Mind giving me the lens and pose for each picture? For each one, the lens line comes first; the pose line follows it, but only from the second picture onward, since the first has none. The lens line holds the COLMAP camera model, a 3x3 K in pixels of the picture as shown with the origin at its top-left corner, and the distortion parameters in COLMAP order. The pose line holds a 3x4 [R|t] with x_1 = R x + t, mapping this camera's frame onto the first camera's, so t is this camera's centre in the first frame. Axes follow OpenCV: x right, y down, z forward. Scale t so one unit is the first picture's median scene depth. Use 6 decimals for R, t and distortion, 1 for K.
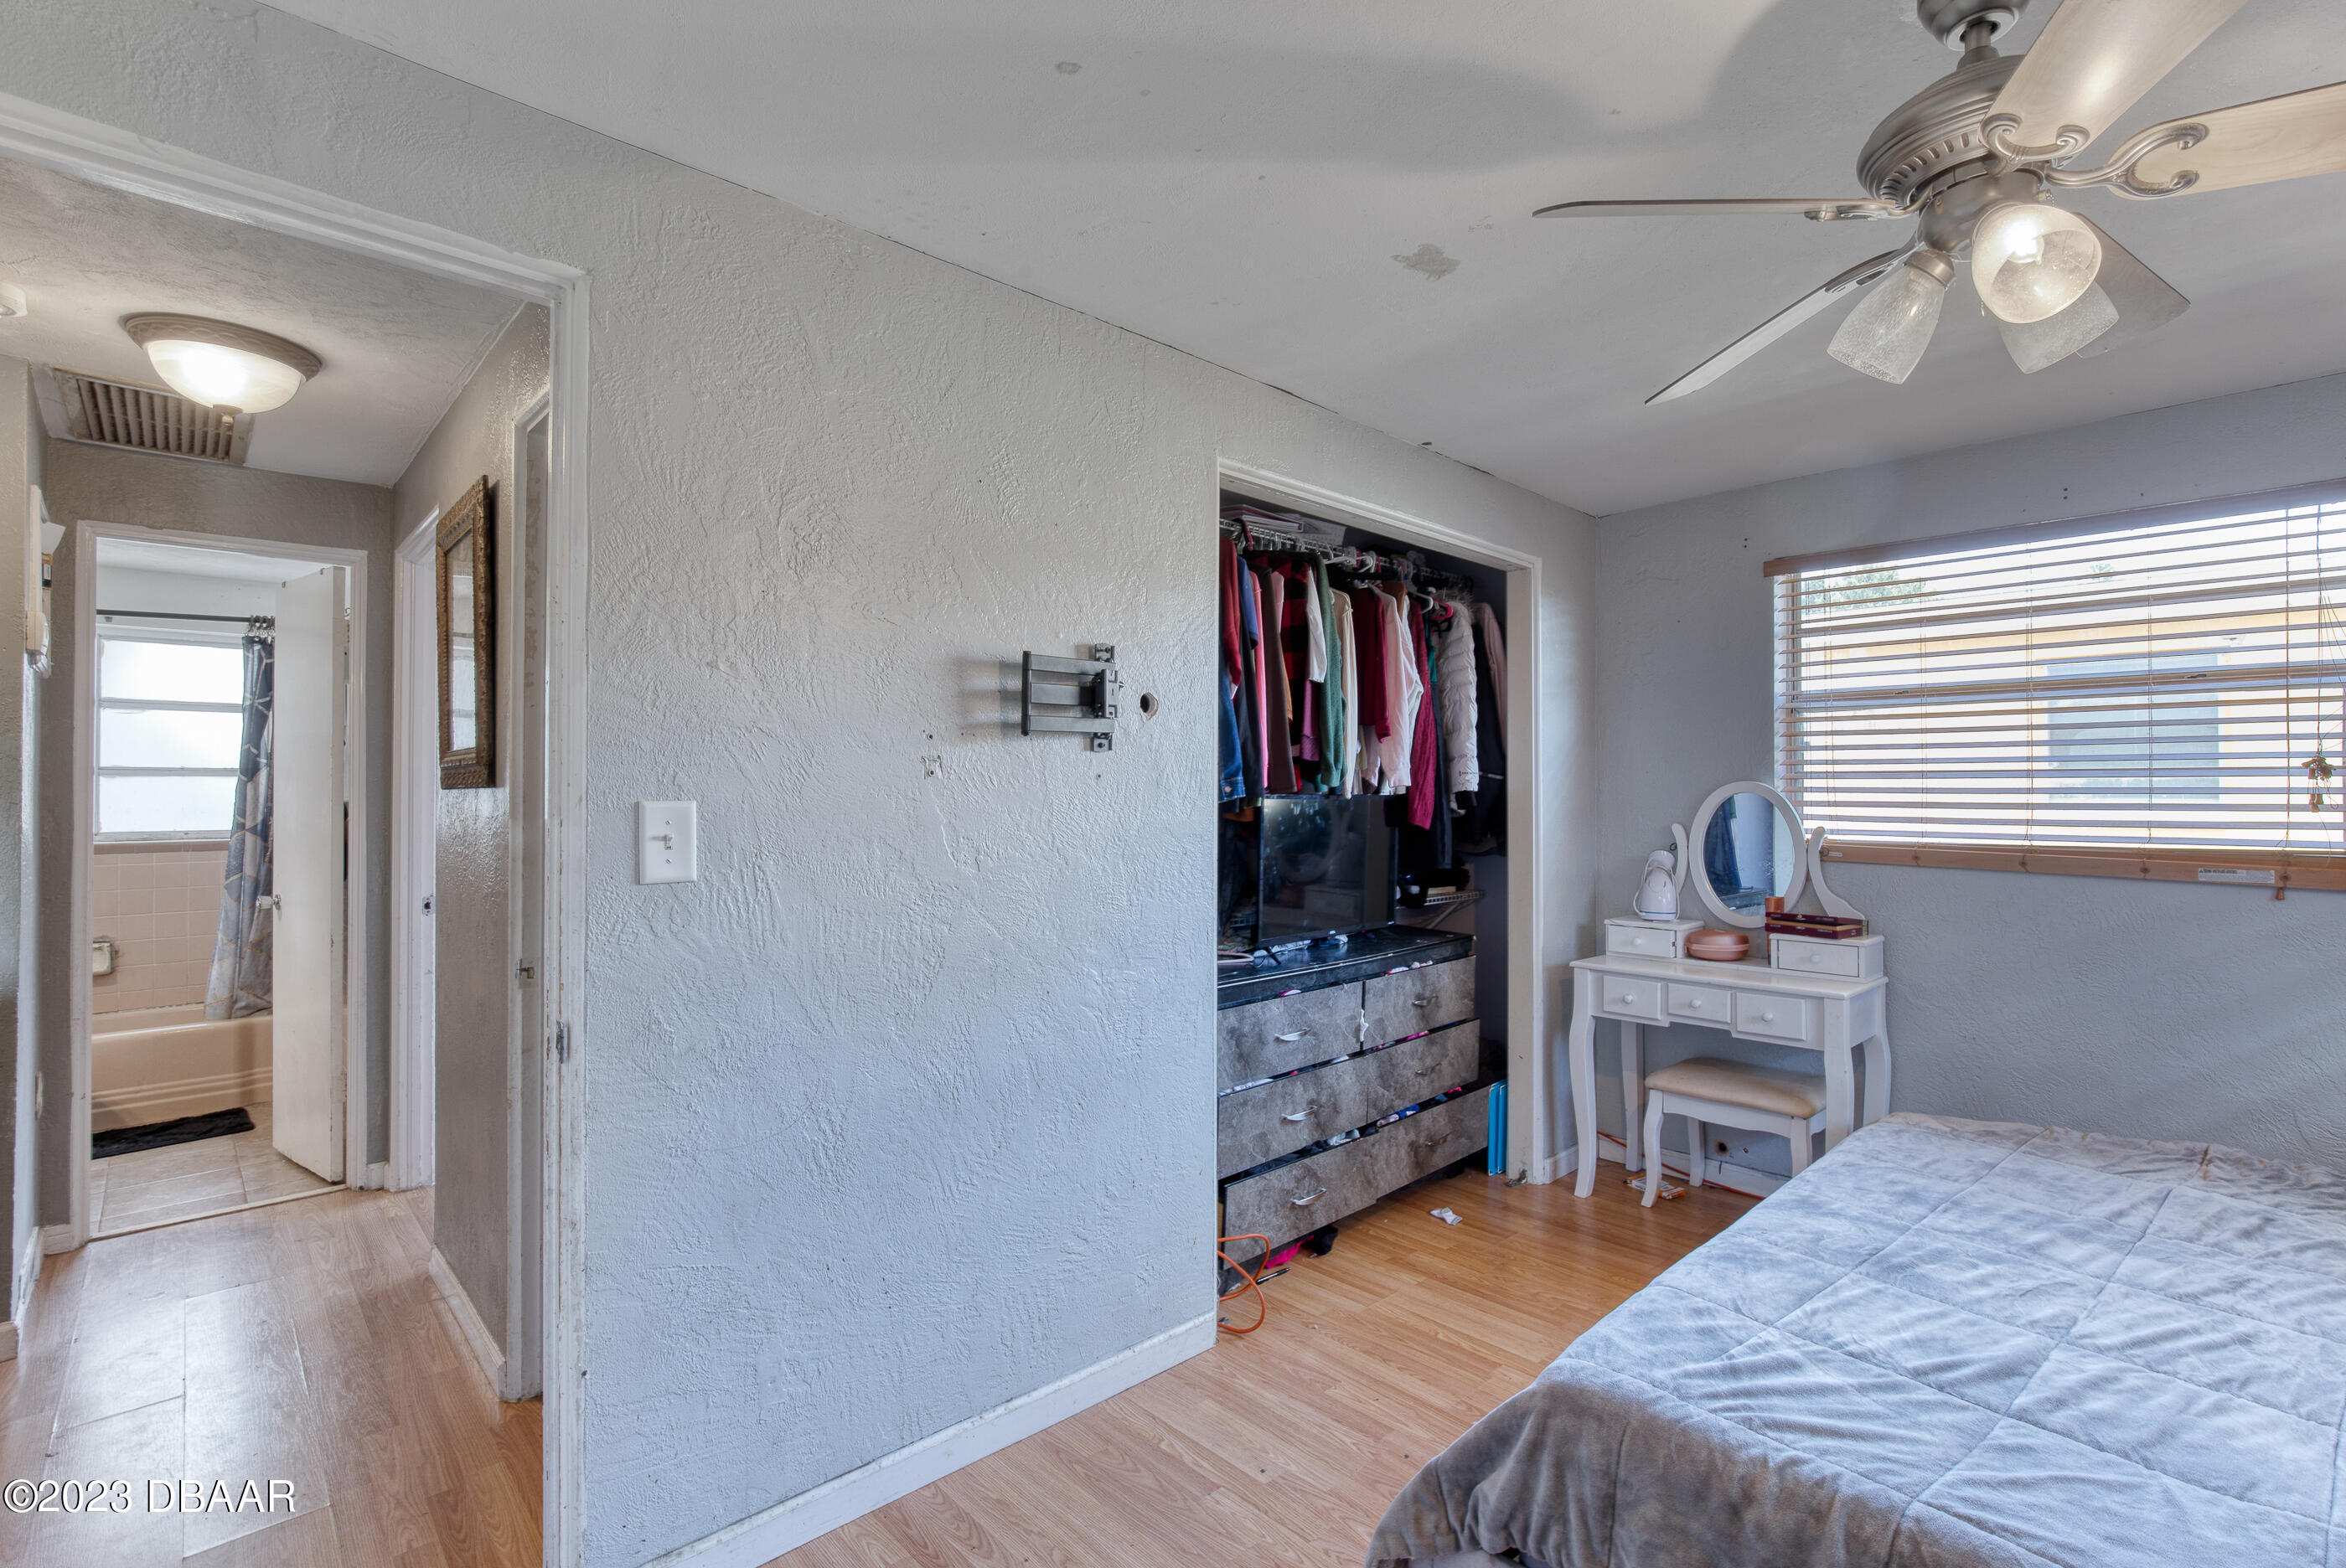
lens RADIAL K [[1075.6, 0, 1191.3], [0, 1075.6, 779.4], [0, 0, 1]] dist [-0.004907, 0.000643]
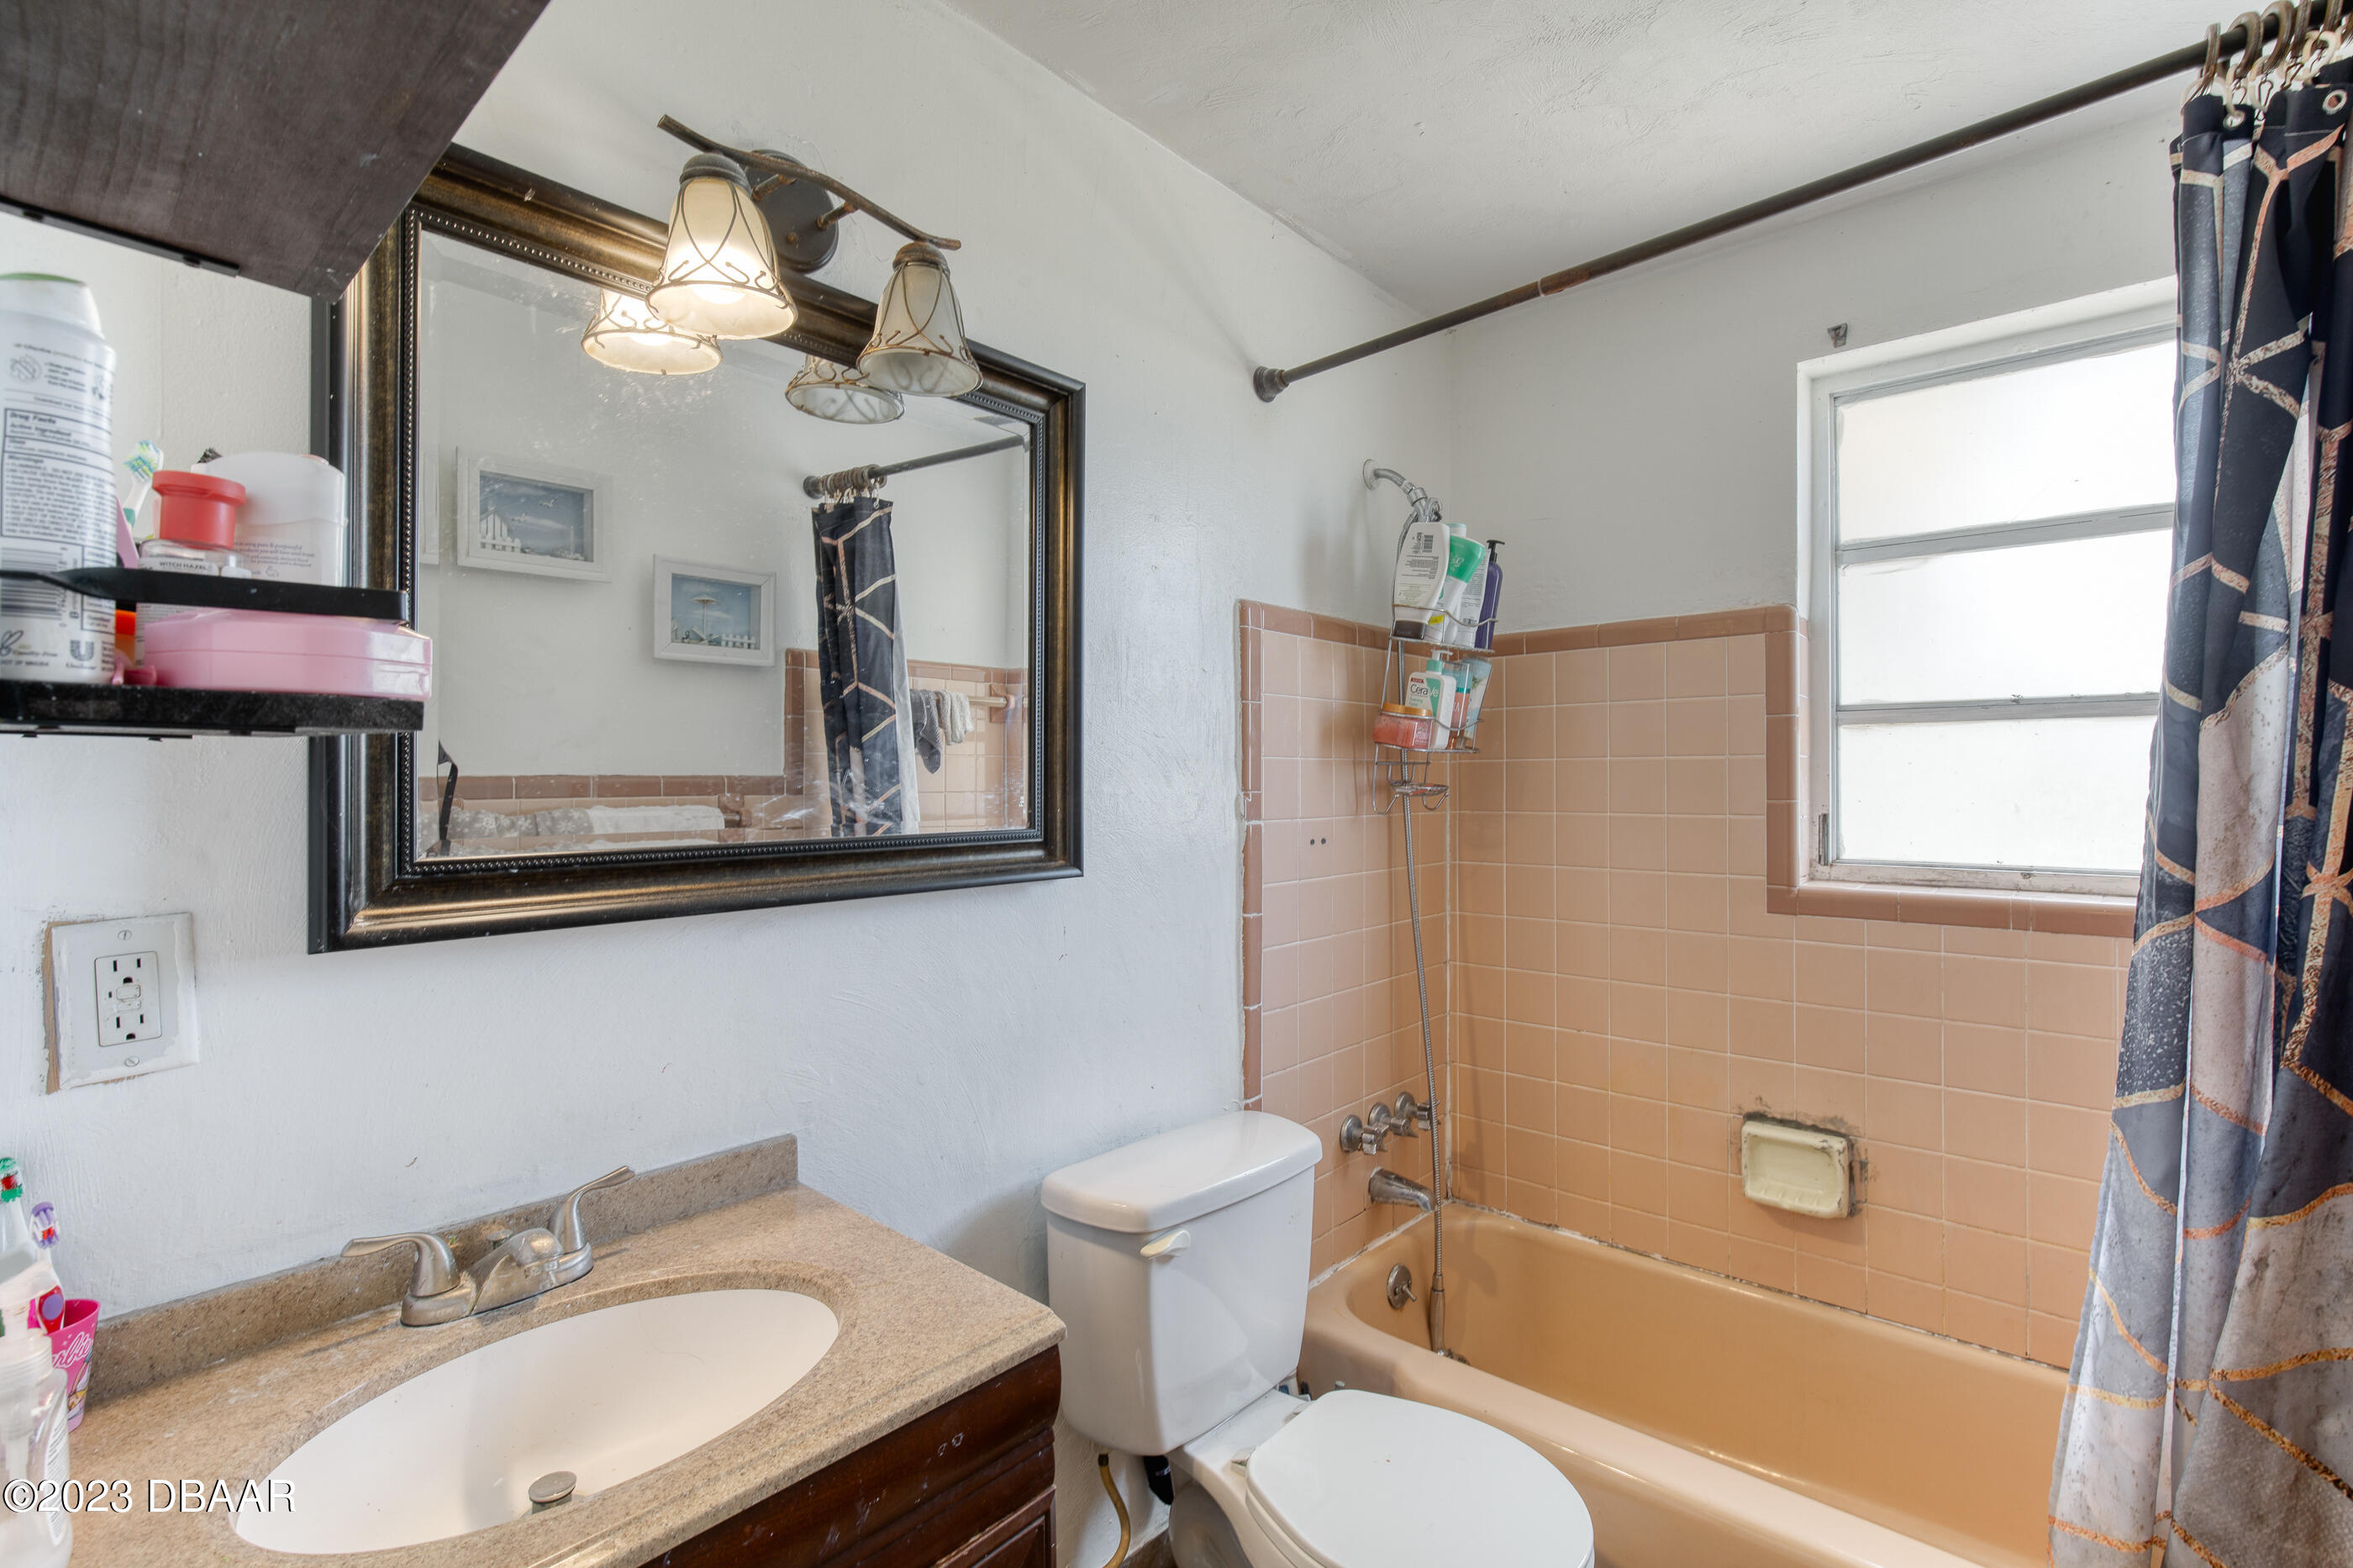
lens RADIAL K [[1078.9, 0, 1193.3], [0, 1078.9, 775.2], [0, 0, 1]] dist [-0.004907, 0.000643]
pose [[0.104958, 0.002948, -0.994472, -0.657933], [0.013117, 0.999905, 0.004348, 0.011807], [0.994390, -0.013501, 0.104909, 0.741952]]
